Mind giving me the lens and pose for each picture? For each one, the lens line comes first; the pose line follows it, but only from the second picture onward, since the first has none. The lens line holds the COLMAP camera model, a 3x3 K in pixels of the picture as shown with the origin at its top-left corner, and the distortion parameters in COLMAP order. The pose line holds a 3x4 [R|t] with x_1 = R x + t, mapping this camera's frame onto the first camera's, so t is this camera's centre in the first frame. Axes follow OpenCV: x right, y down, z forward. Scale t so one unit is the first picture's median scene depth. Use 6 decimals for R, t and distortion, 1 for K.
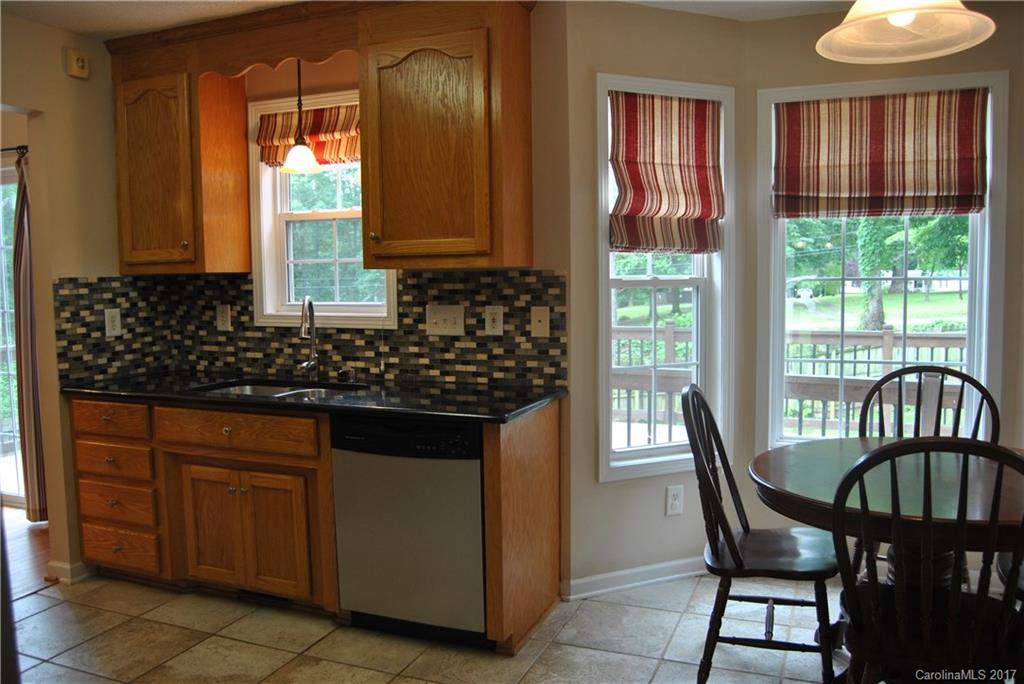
lens RADIAL K [[815.1, 0, 509.9], [0, 815.1, 342.9], [0, 0, 1]] dist [-0.080229, 0.022812]
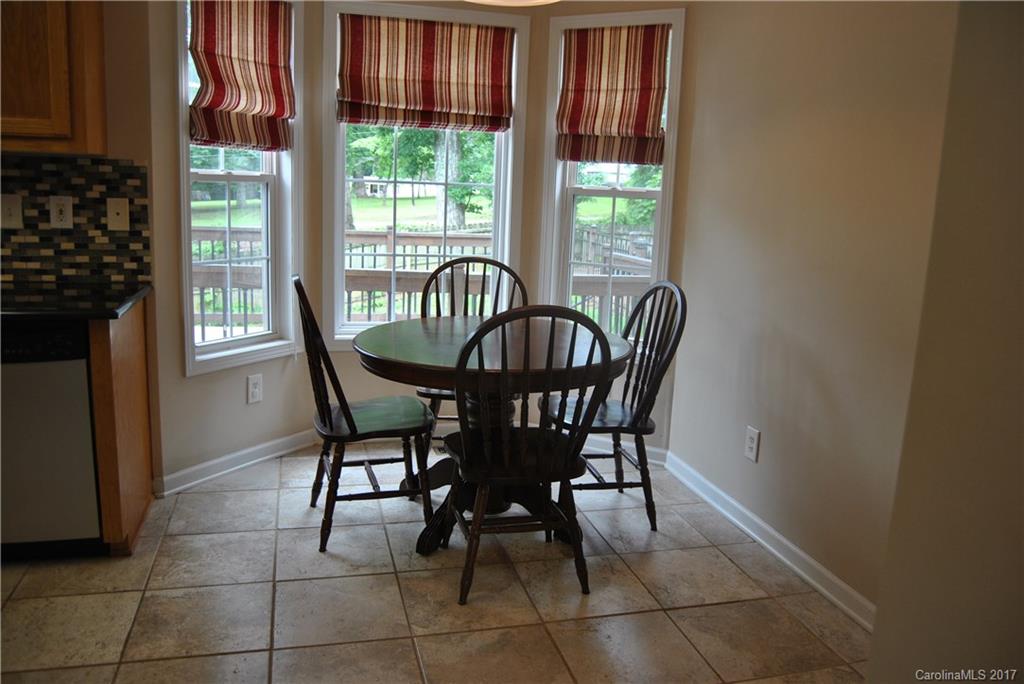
lens RADIAL K [[815.1, 0, 514.2], [0, 815.1, 341.4], [0, 0, 1]] dist [-0.080229, 0.022812]
pose [[0.799544, -0.065473, 0.597028, -0.158063], [-0.006411, 0.993054, 0.117489, 0.008640], [-0.600573, -0.097765, 0.793570, -0.028527]]
